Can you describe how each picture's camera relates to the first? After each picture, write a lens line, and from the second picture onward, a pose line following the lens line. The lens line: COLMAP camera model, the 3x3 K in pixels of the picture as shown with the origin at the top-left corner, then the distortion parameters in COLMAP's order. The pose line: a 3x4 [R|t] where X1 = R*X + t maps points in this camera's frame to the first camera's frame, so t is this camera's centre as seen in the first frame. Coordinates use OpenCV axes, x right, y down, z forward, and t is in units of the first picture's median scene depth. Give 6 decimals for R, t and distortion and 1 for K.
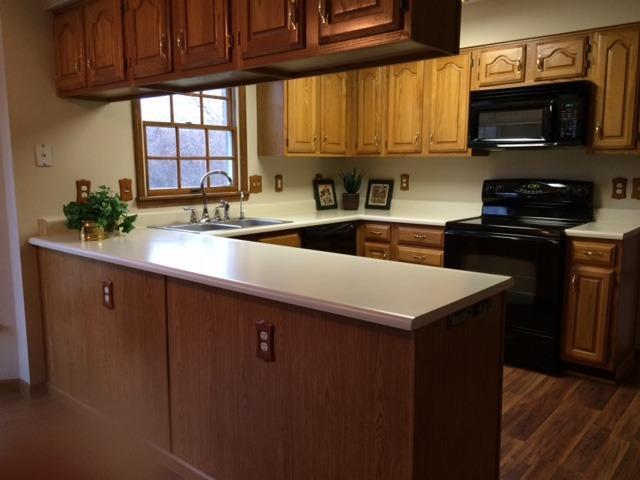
lens RADIAL K [[539.5, 0, 320.0], [0, 539.5, 240.0], [0, 0, 1]] dist [0.104850, -0.139721]
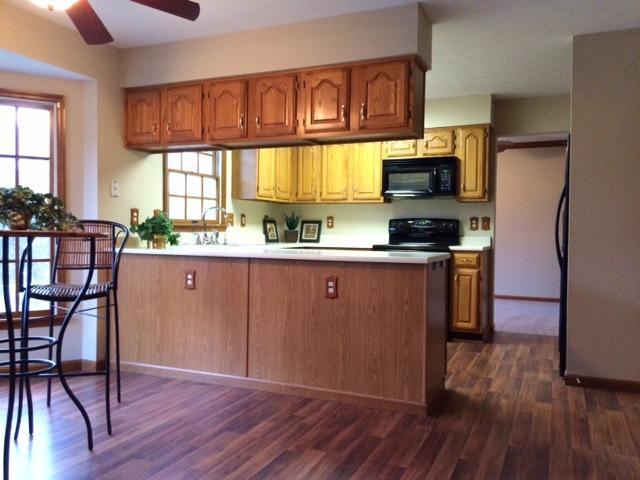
lens RADIAL K [[539.5, 0, 320.0], [0, 539.5, 240.0], [0, 0, 1]] dist [0.104850, -0.139721]
pose [[0.957455, 0.006065, 0.288519, -0.336753], [0.028679, 0.992830, -0.116041, 0.122749], [-0.287154, 0.119378, 0.950416, -0.362355]]
